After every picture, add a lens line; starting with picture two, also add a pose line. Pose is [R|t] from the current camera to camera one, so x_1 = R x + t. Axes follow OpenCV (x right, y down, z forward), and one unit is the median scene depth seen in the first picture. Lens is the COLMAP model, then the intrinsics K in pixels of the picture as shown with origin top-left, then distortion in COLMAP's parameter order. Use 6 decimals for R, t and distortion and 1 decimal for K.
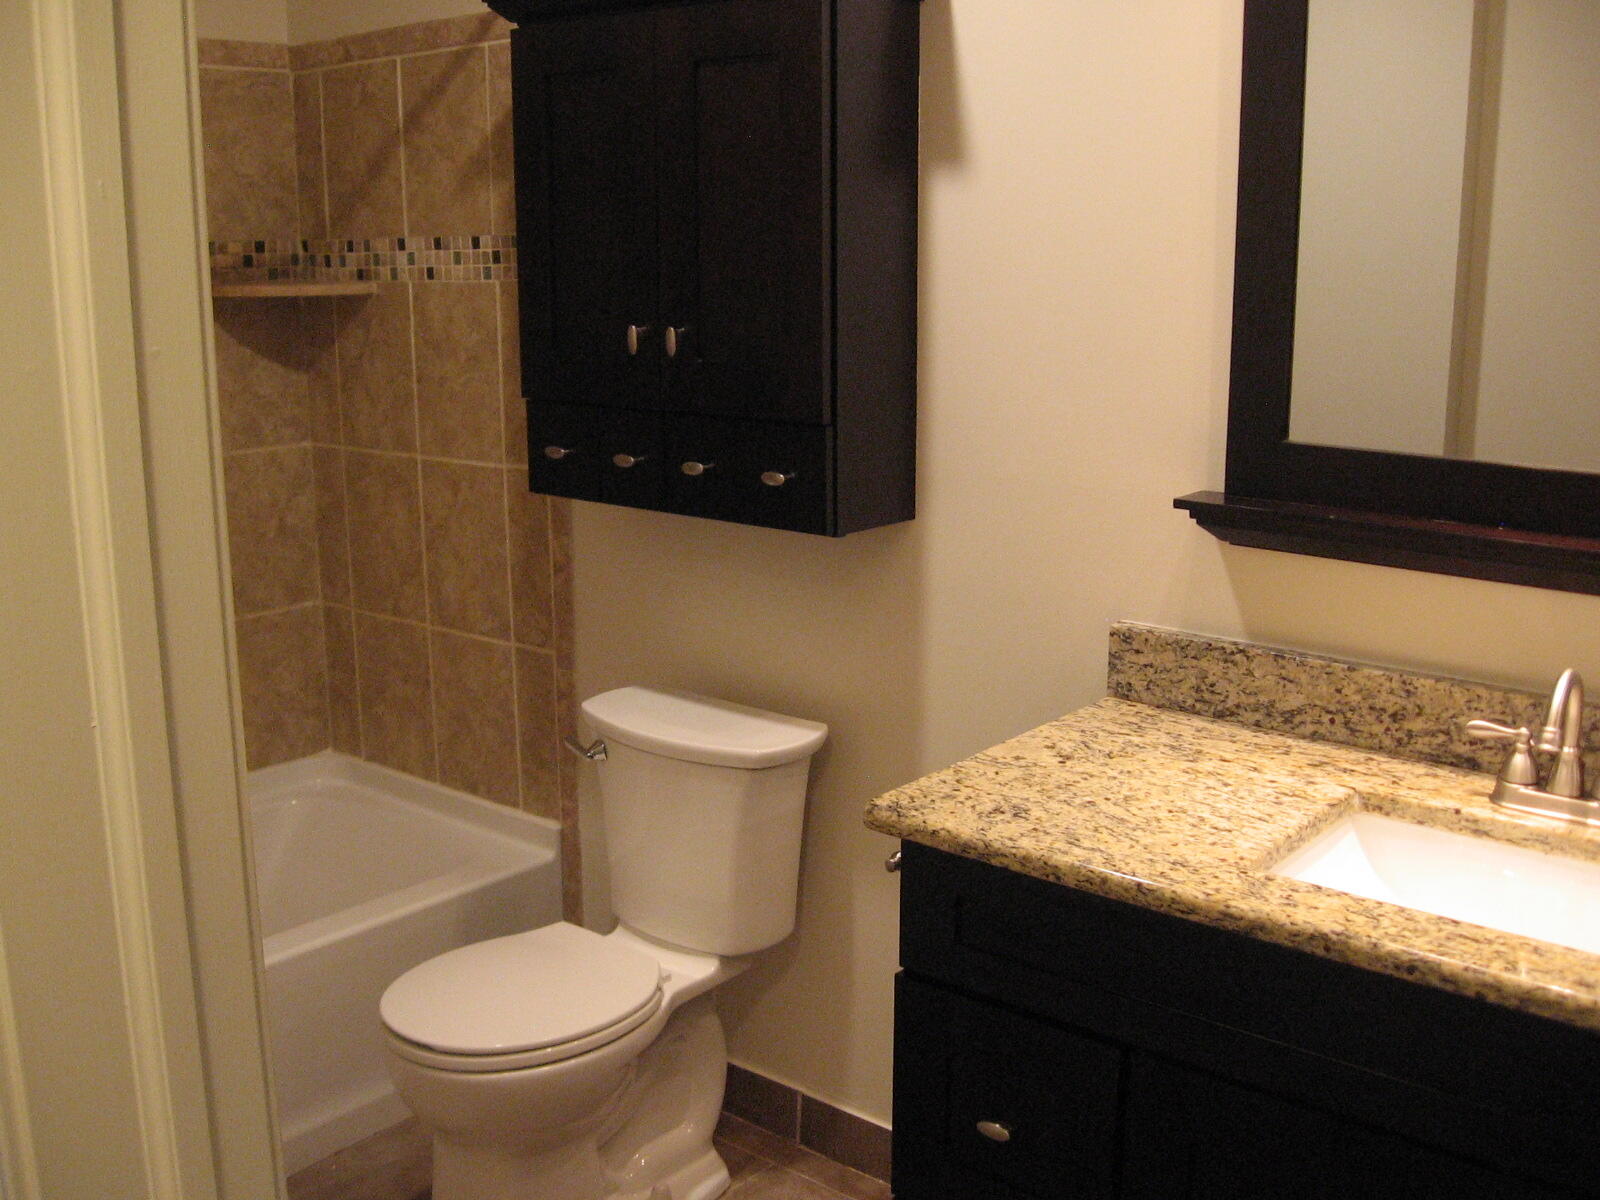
lens RADIAL K [[1679.9, 0, 802.0], [0, 1679.9, 629.1], [0, 0, 1]] dist [-0.121653, 0.030839]
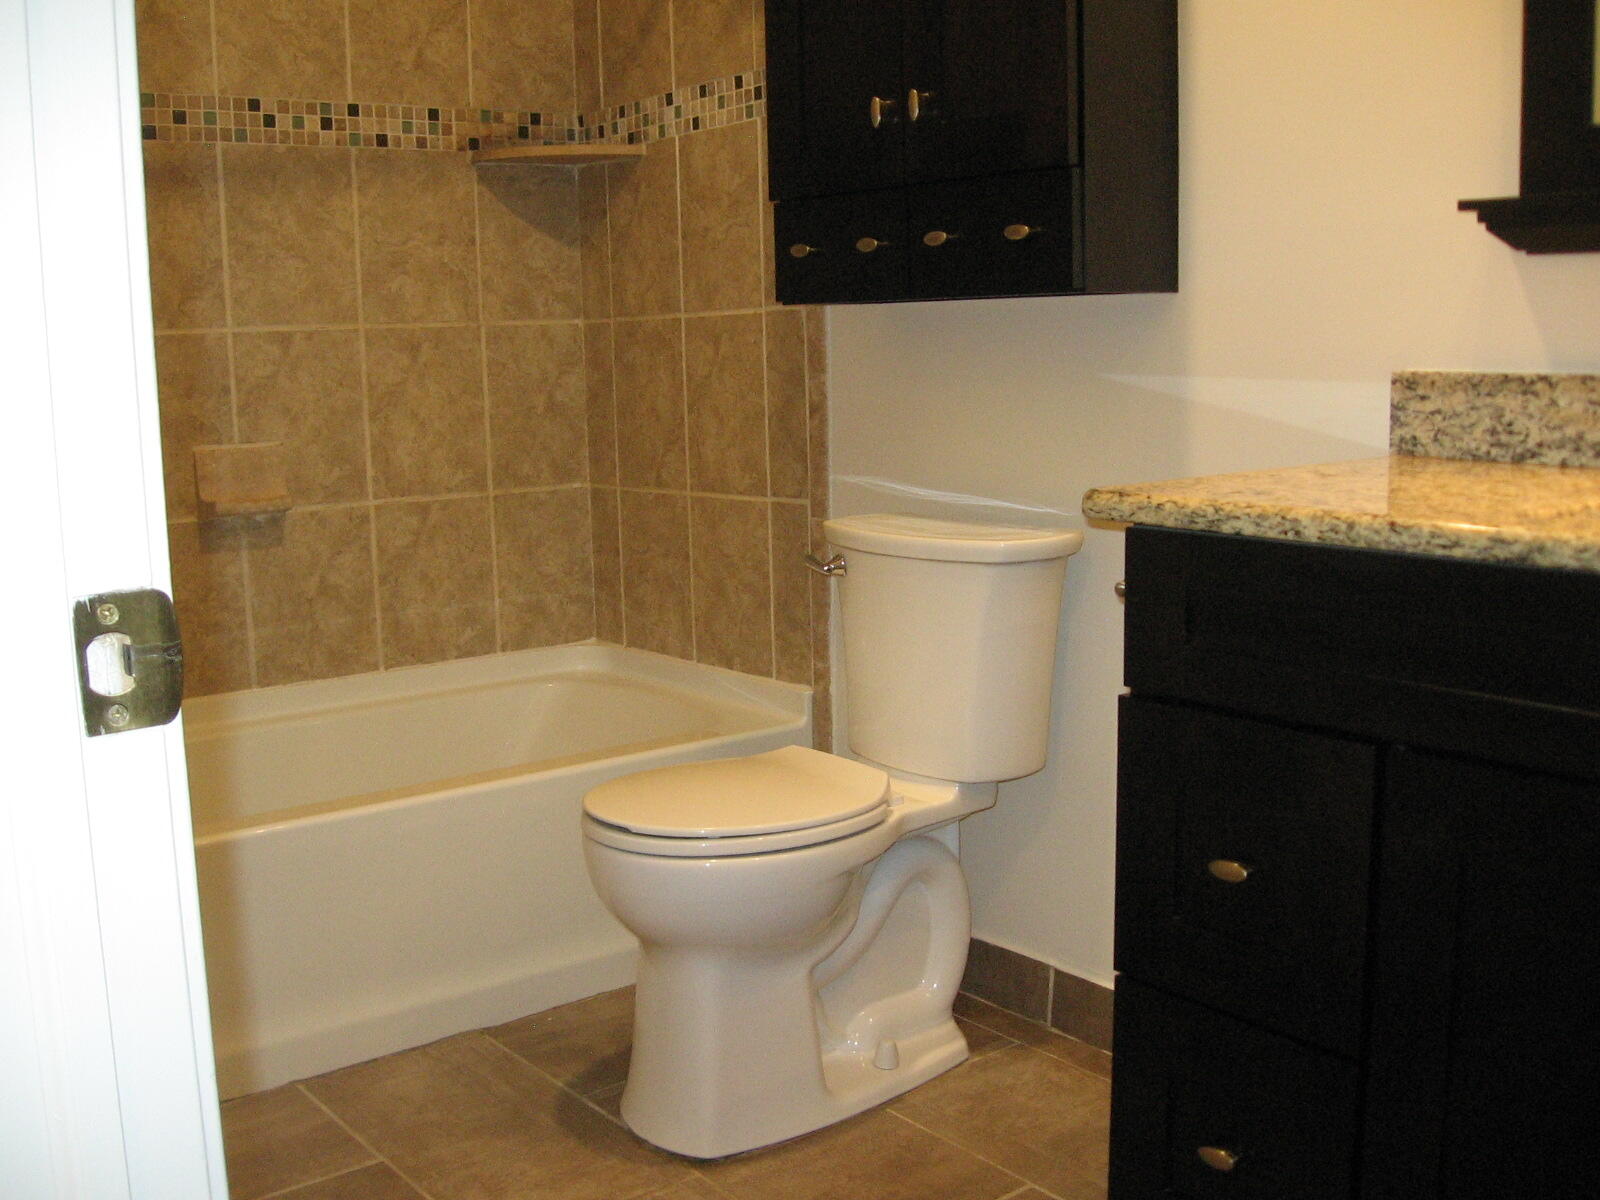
lens RADIAL K [[1679.9, 0, 802.0], [0, 1679.9, 629.1], [0, 0, 1]] dist [-0.121653, 0.030839]
pose [[0.978580, 0.016997, -0.205166, 0.045006], [-0.029295, 0.997941, -0.057058, 0.140632], [0.203774, 0.061846, 0.977062, 0.072366]]
